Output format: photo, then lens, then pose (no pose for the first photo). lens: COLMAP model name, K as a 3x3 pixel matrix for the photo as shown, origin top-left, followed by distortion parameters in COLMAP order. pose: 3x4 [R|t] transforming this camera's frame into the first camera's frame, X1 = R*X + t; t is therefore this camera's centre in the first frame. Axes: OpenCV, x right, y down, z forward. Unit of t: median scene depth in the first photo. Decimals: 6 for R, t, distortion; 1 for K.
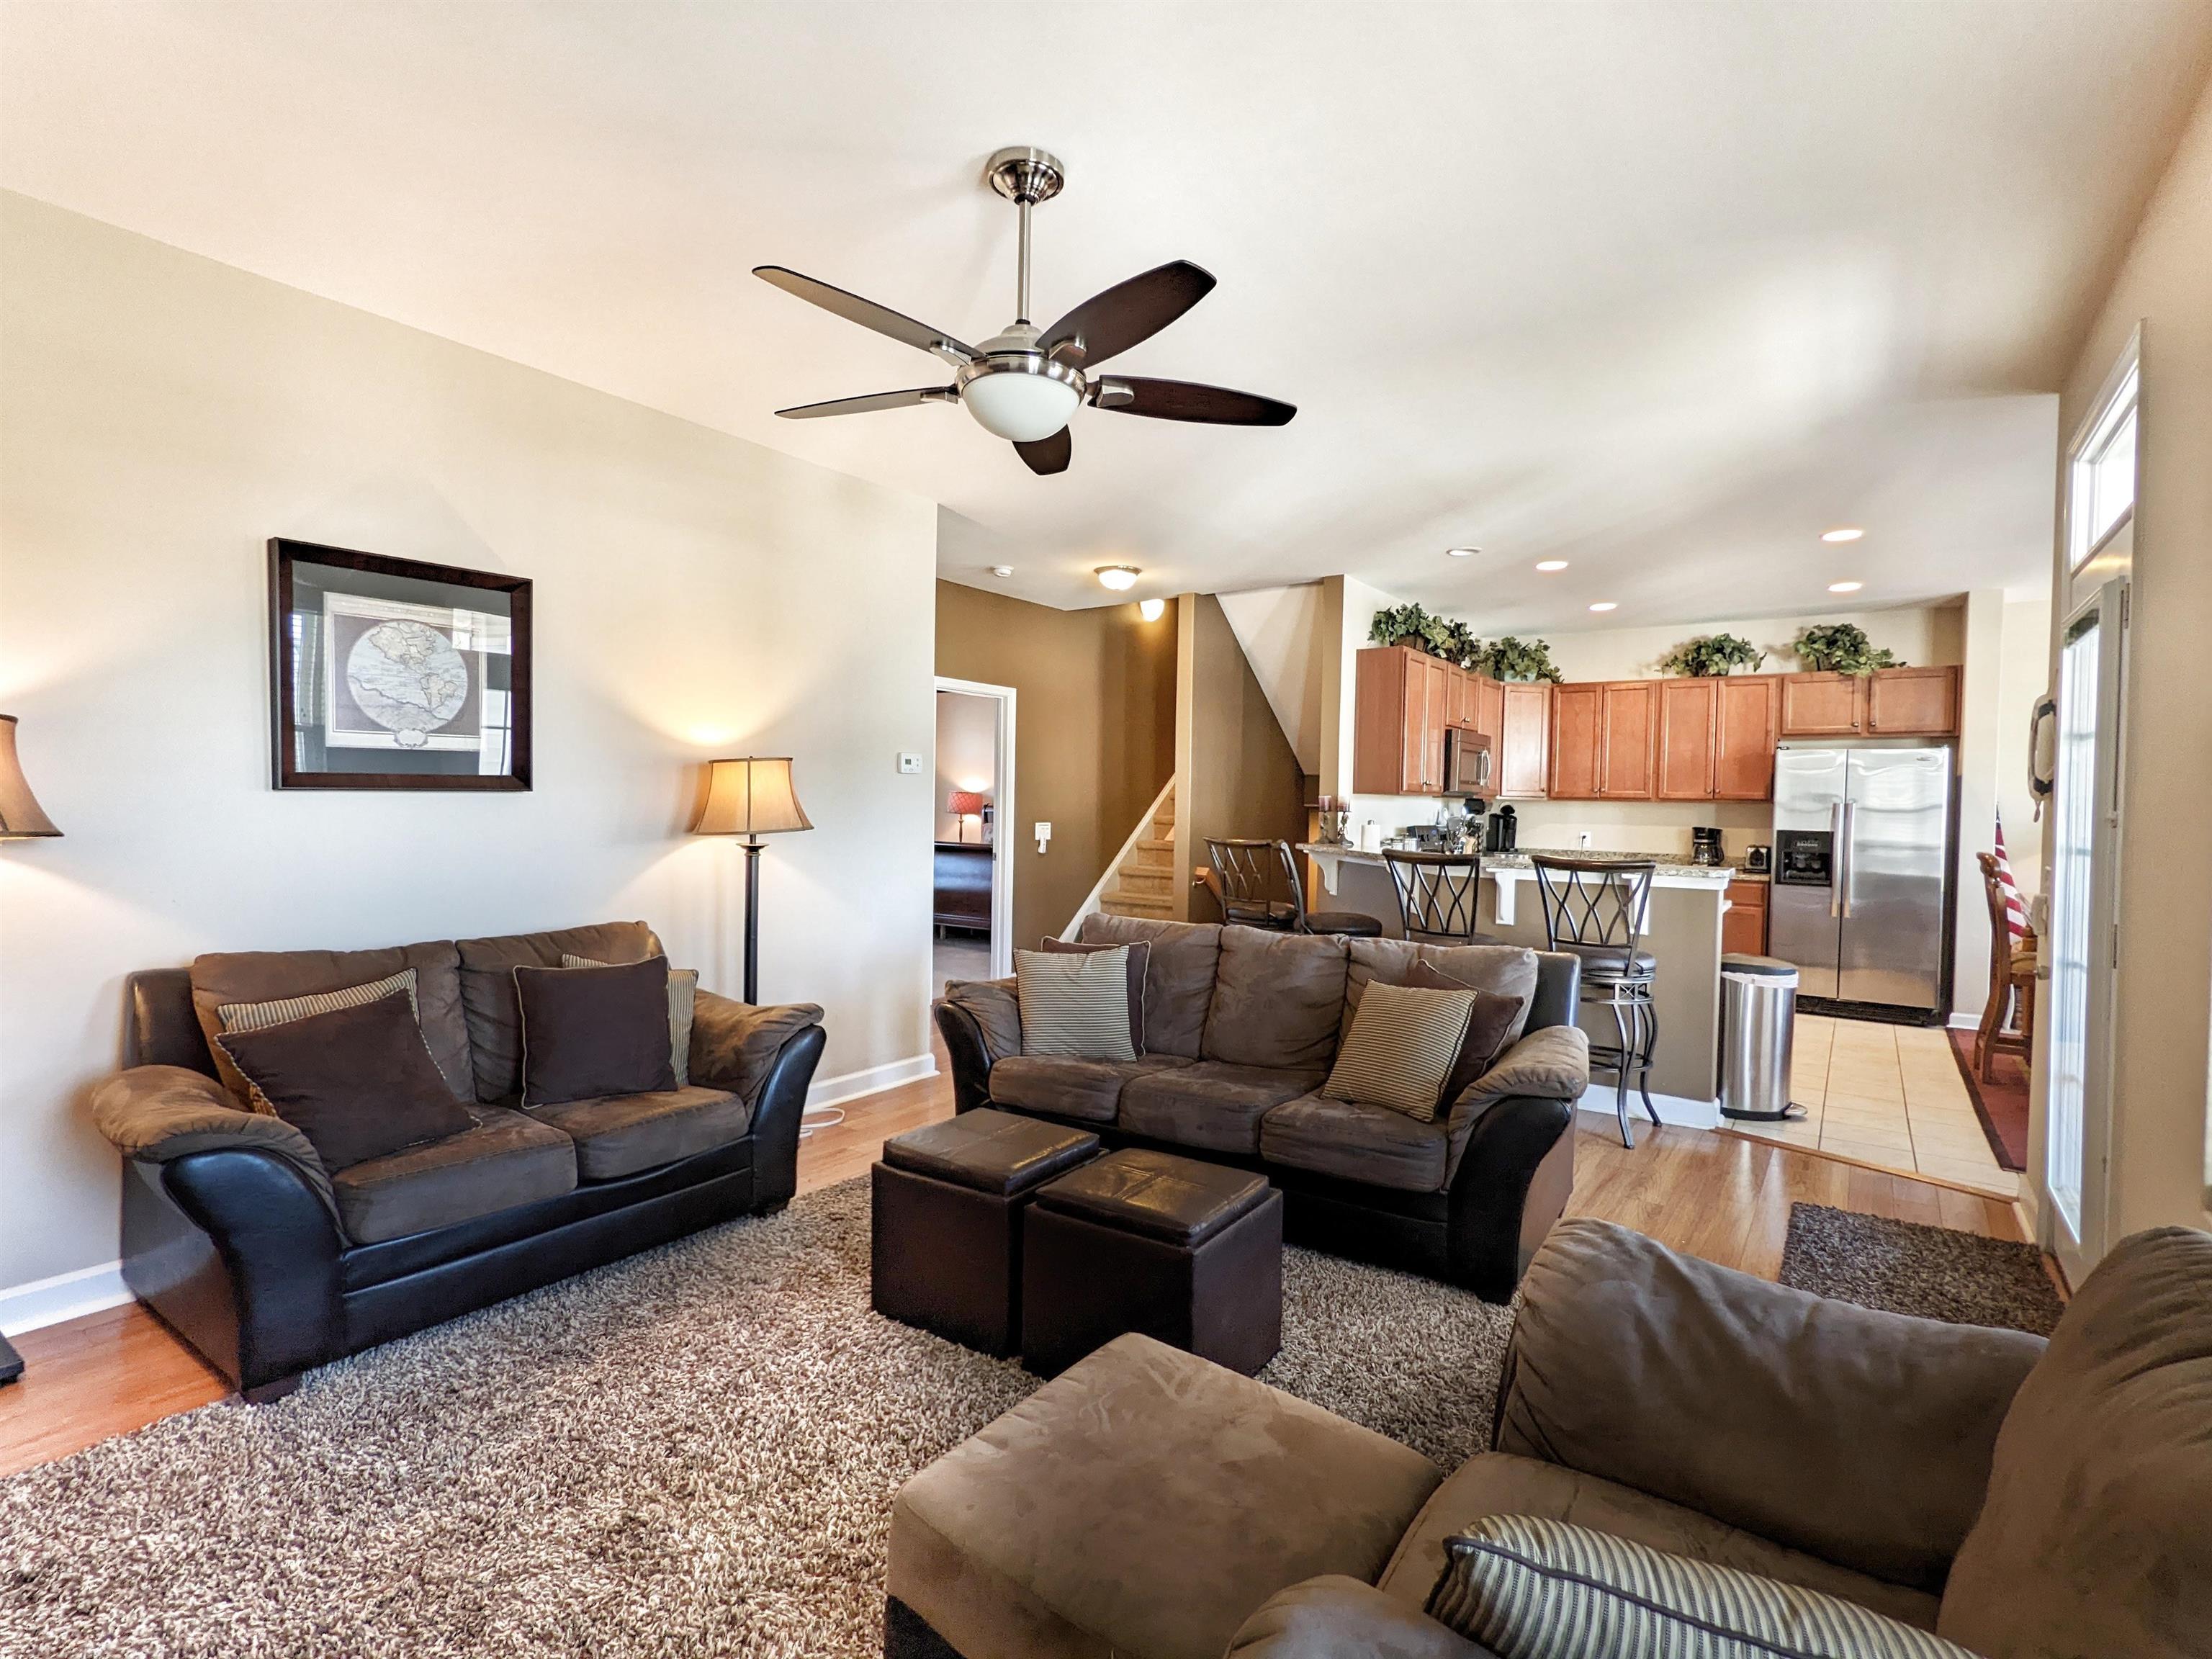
lens RADIAL K [[1069.1, 0, 1096.2], [0, 1069.1, 837.2], [0, 0, 1]] dist [0.000949, 0.000767]
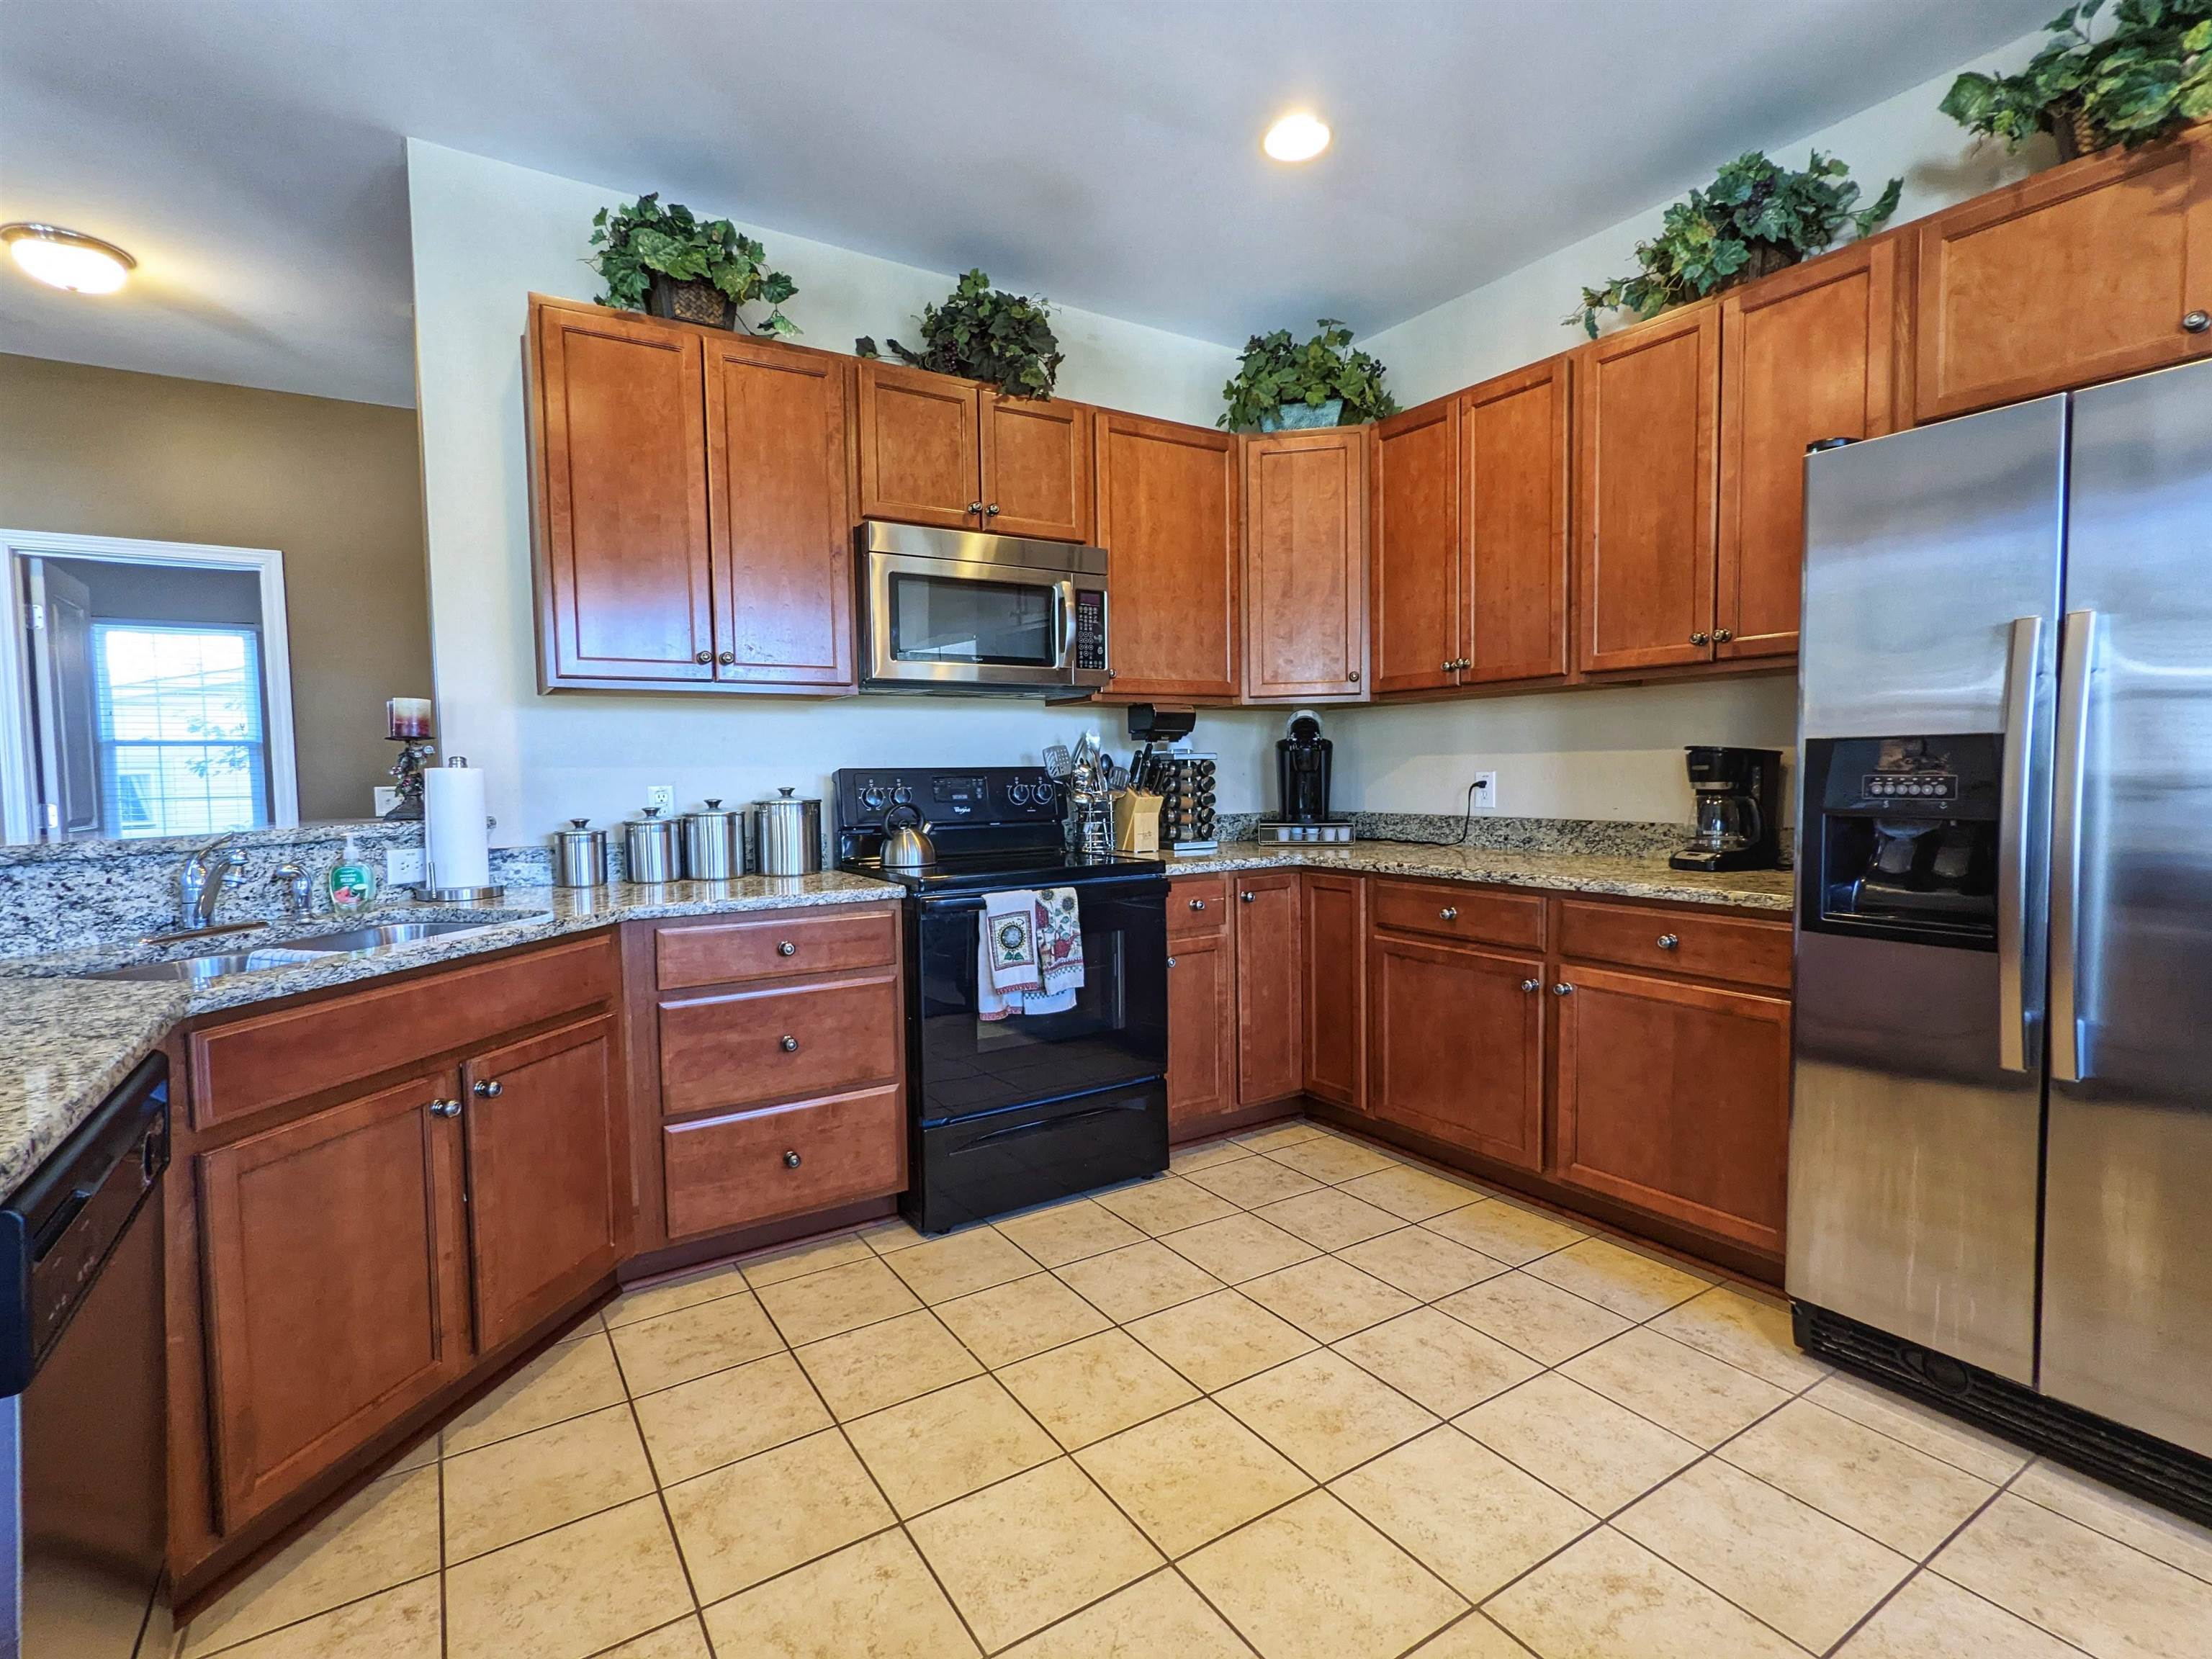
lens RADIAL K [[1069.1, 0, 1108.1], [0, 1069.1, 835.4], [0, 0, 1]] dist [0.000949, 0.000767]
pose [[0.926128, -0.012621, -0.376997, 0.557256], [0.021502, 0.999581, 0.019358, 0.009324], [0.376595, -0.026034, 0.926012, 0.649892]]
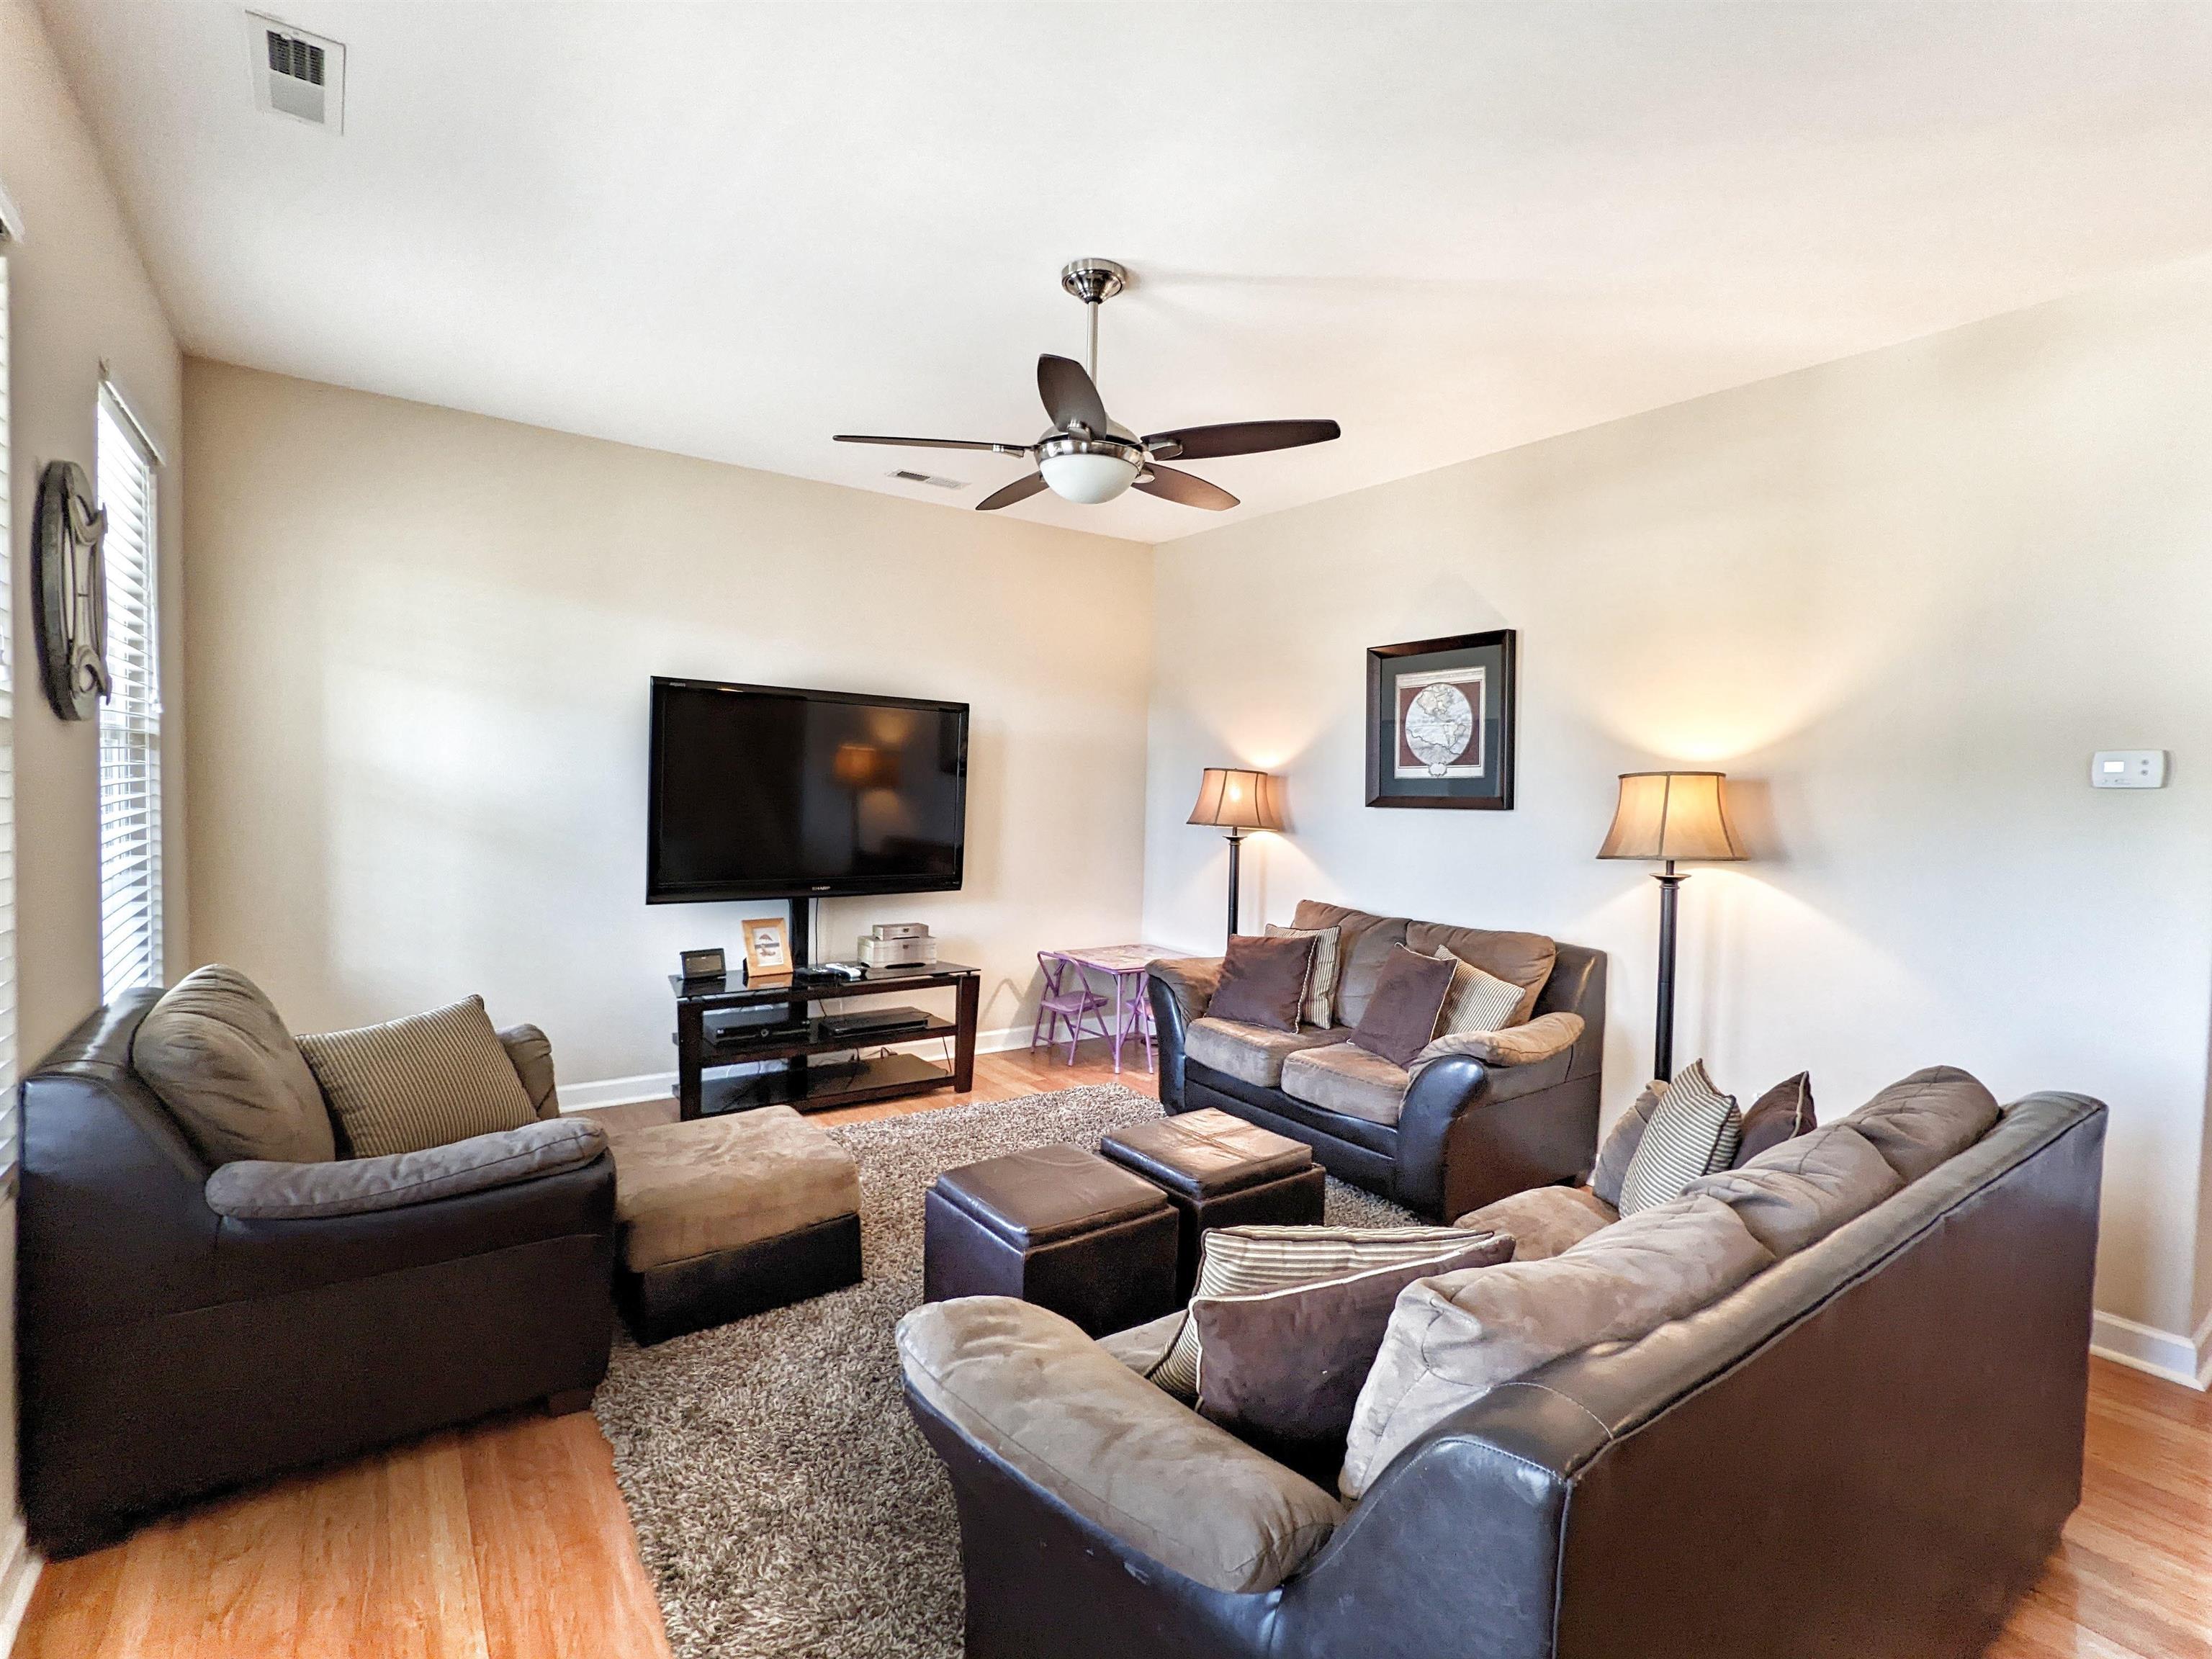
lens RADIAL K [[1069.1, 0, 1096.6], [0, 1069.1, 823.0], [0, 0, 1]] dist [0.000949, 0.000767]
pose [[-0.347044, -0.005326, -0.937834, 0.346902], [-0.075274, 0.996916, 0.022194, -0.010057], [0.934823, 0.078296, -0.346375, 0.475944]]
